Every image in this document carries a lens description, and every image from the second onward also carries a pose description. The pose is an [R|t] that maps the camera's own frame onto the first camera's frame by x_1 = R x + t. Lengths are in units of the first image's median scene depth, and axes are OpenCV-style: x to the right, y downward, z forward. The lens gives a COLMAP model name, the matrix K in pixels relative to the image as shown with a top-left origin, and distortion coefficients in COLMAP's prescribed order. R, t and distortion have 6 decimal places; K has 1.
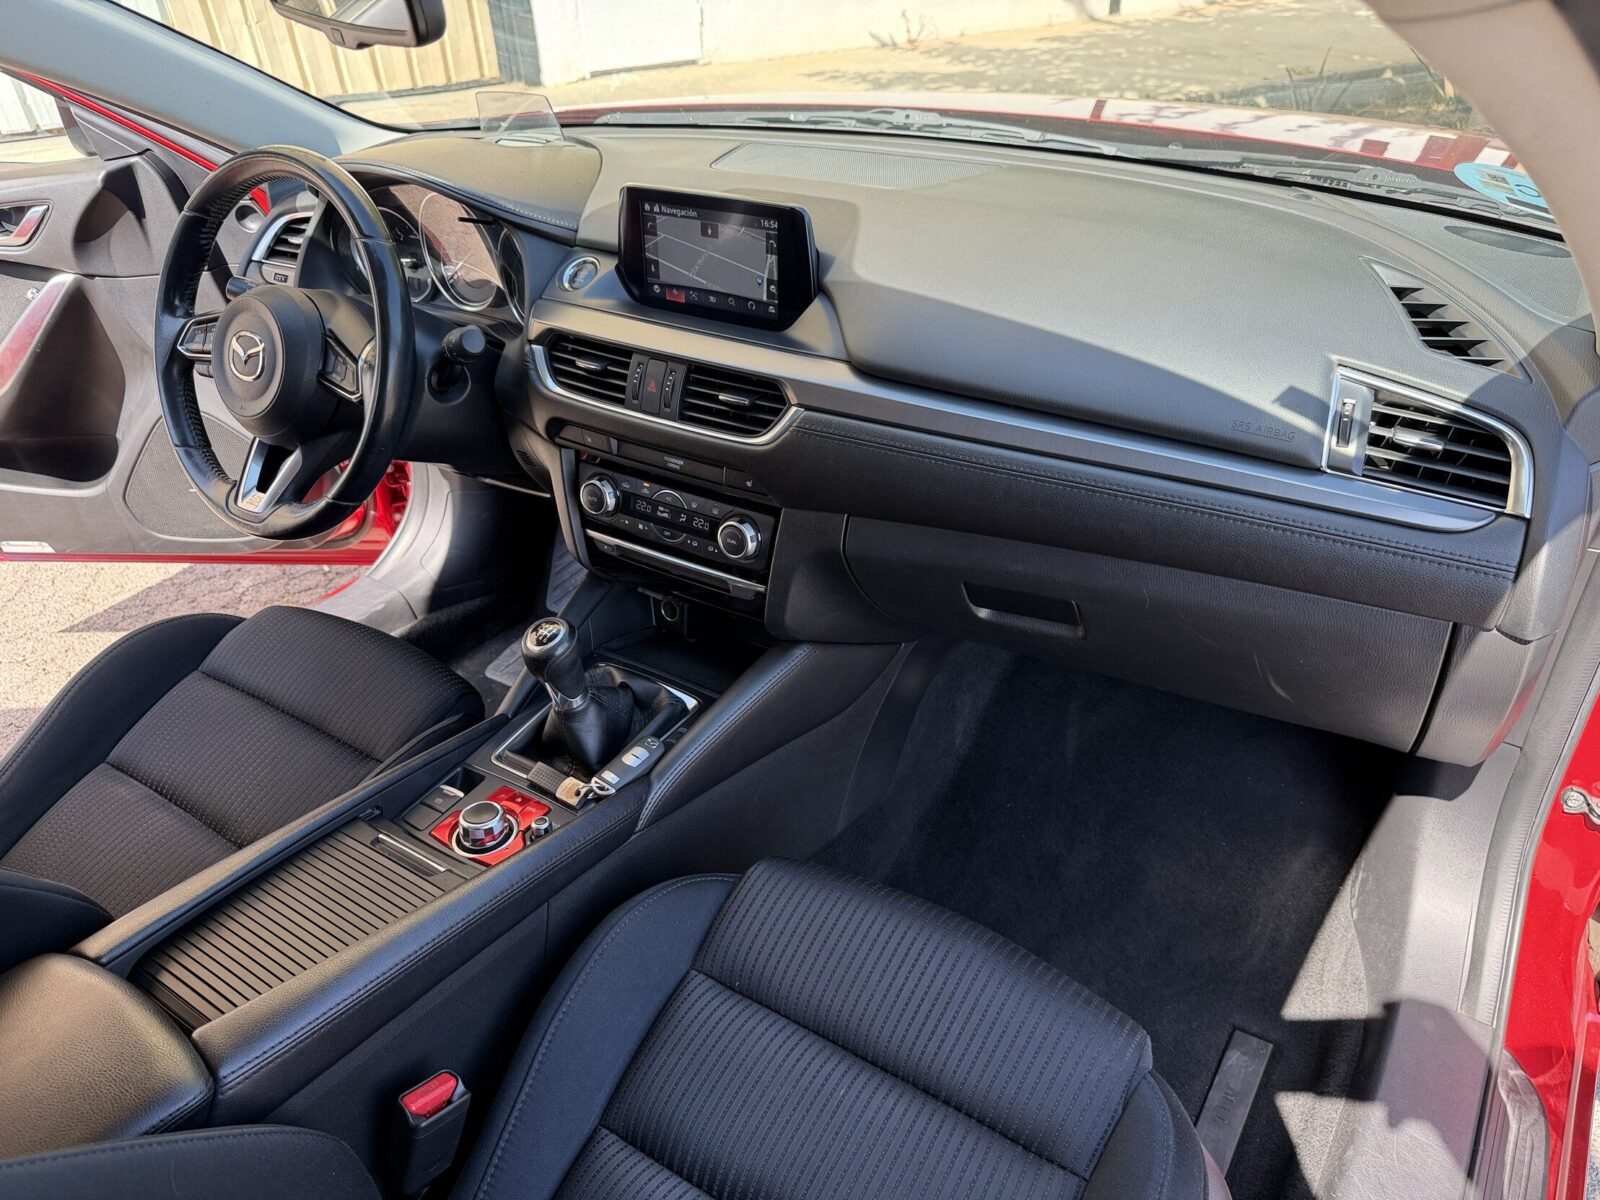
lens RADIAL K [[1114.4, 0, 863.5], [0, 1114.4, 603.9], [0, 0, 1]] dist [0.112923, -0.250828]
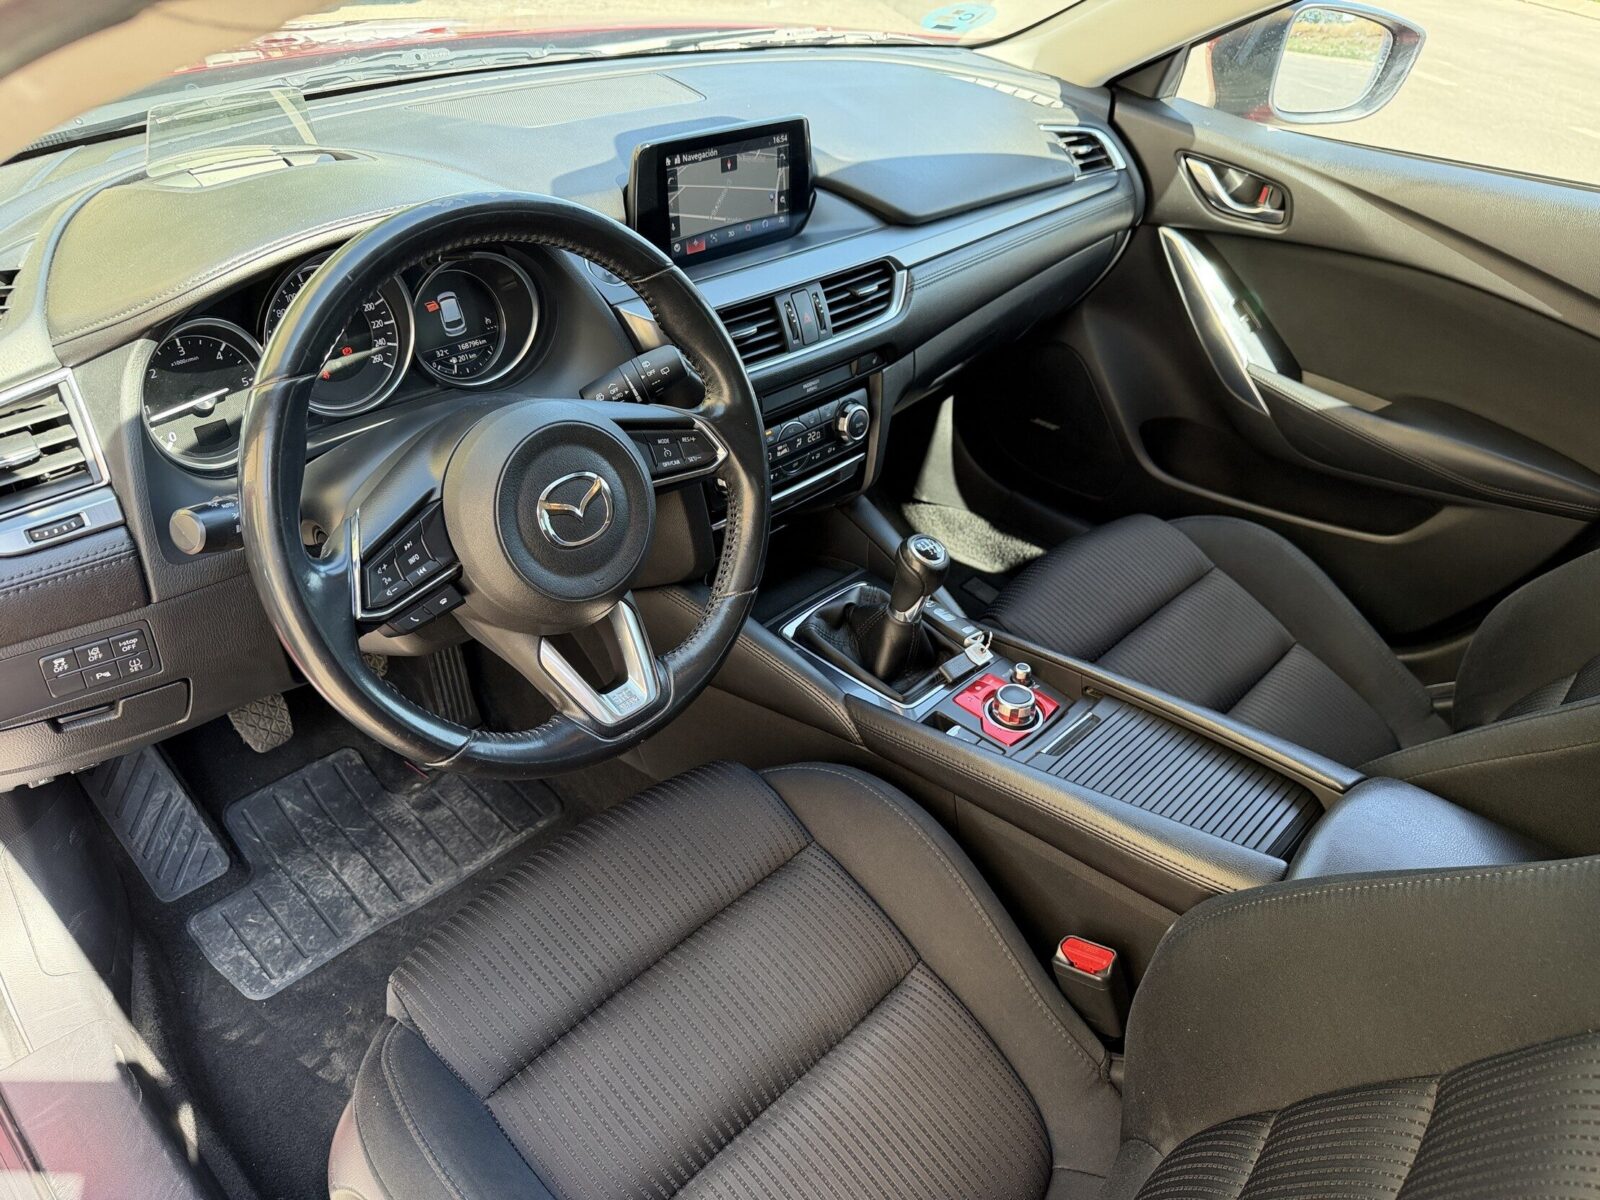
lens RADIAL K [[1123.8, 0, 800.0], [0, 1123.8, 600.0], [0, 0, 1]] dist [-0.005311, -0.005609]
pose [[0.204927, -0.542202, 0.814876, -1.137036], [0.471942, 0.784108, 0.403045, -0.398589], [-0.857482, 0.301979, 0.416573, 0.646530]]
